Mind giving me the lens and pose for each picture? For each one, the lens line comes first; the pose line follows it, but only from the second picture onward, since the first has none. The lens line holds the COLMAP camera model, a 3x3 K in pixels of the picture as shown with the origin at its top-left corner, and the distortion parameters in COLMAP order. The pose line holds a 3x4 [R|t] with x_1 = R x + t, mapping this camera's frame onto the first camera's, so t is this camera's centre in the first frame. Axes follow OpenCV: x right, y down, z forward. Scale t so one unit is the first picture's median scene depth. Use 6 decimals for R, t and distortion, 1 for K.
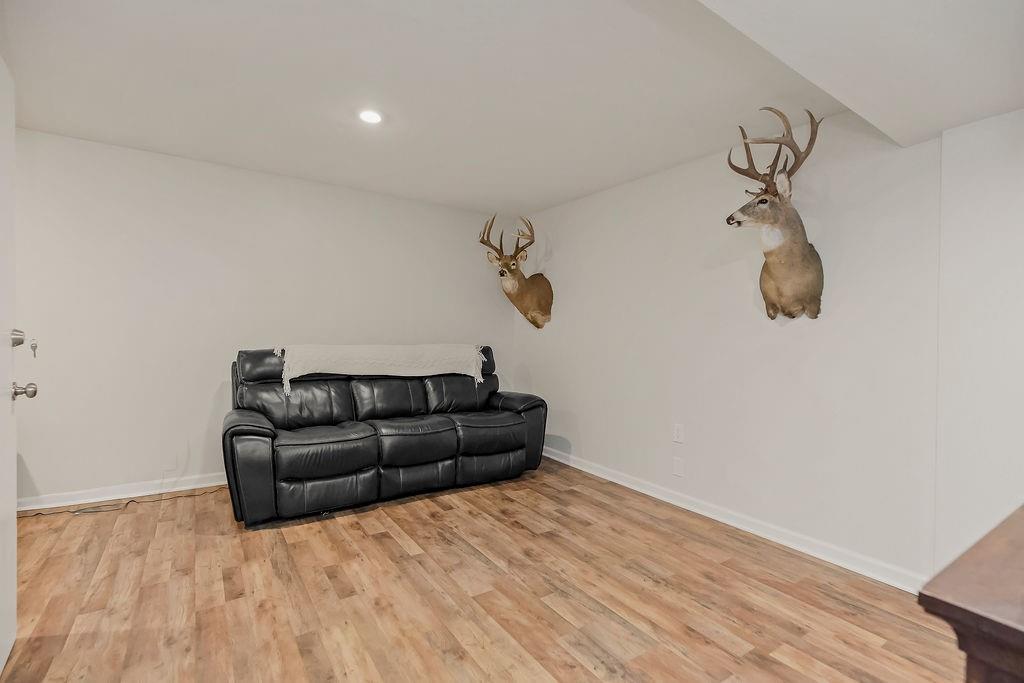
lens RADIAL K [[473.4, 0, 511.9], [0, 473.4, 333.3], [0, 0, 1]] dist [-0.001877, -0.000077]
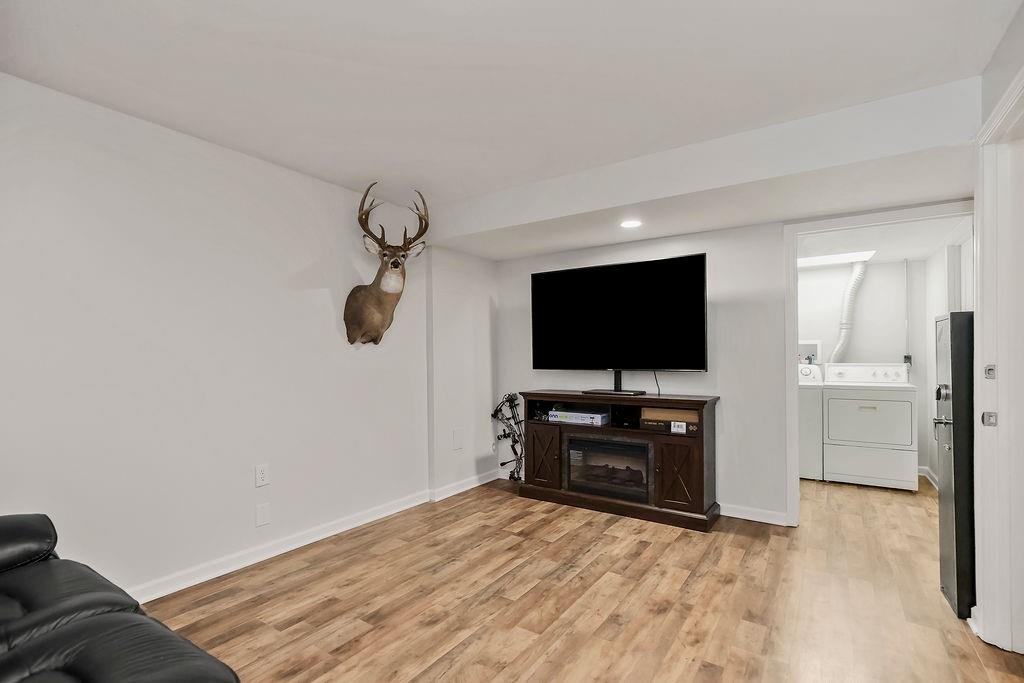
lens RADIAL K [[481.2, 0, 513.8], [0, 481.2, 352.1], [0, 0, 1]] dist [-0.000900, -0.000105]
pose [[-0.372738, -0.012297, 0.927855, -0.959765], [0.001065, 0.999906, 0.013679, -0.035980], [-0.927936, 0.006087, -0.372690, 1.392066]]
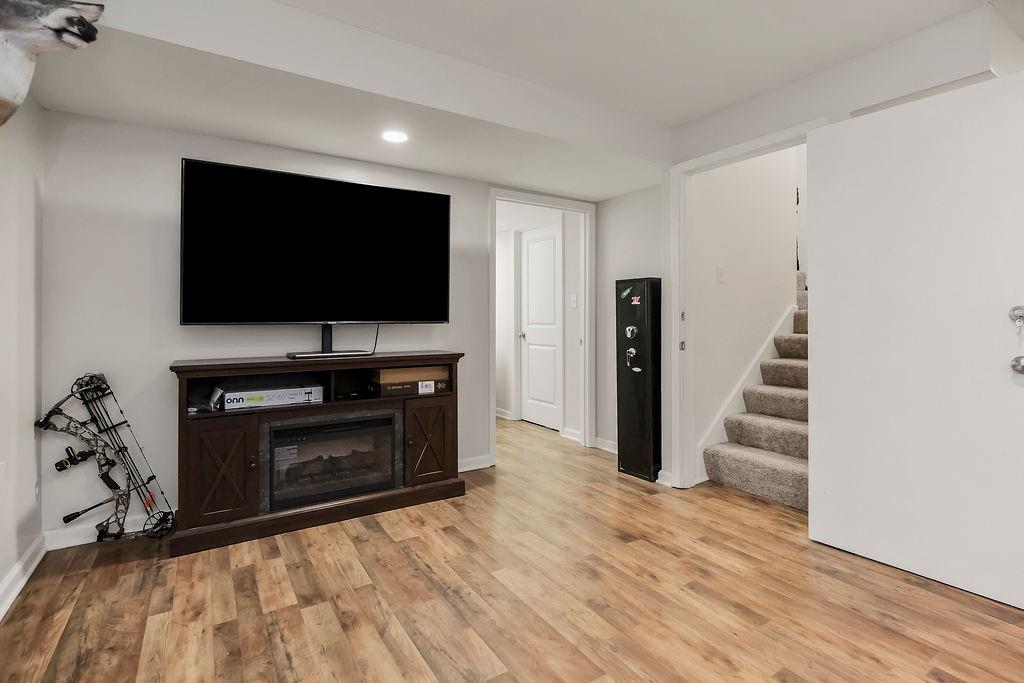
lens RADIAL K [[490.1, 0, 510.9], [0, 490.1, 317.2], [0, 0, 1]] dist [-0.001495, 0.000113]
pose [[-0.999480, -0.016906, 0.027440, 0.043410], [-0.016970, 0.999854, -0.002121, 0.033081], [-0.027400, -0.002586, -0.999621, 1.700453]]
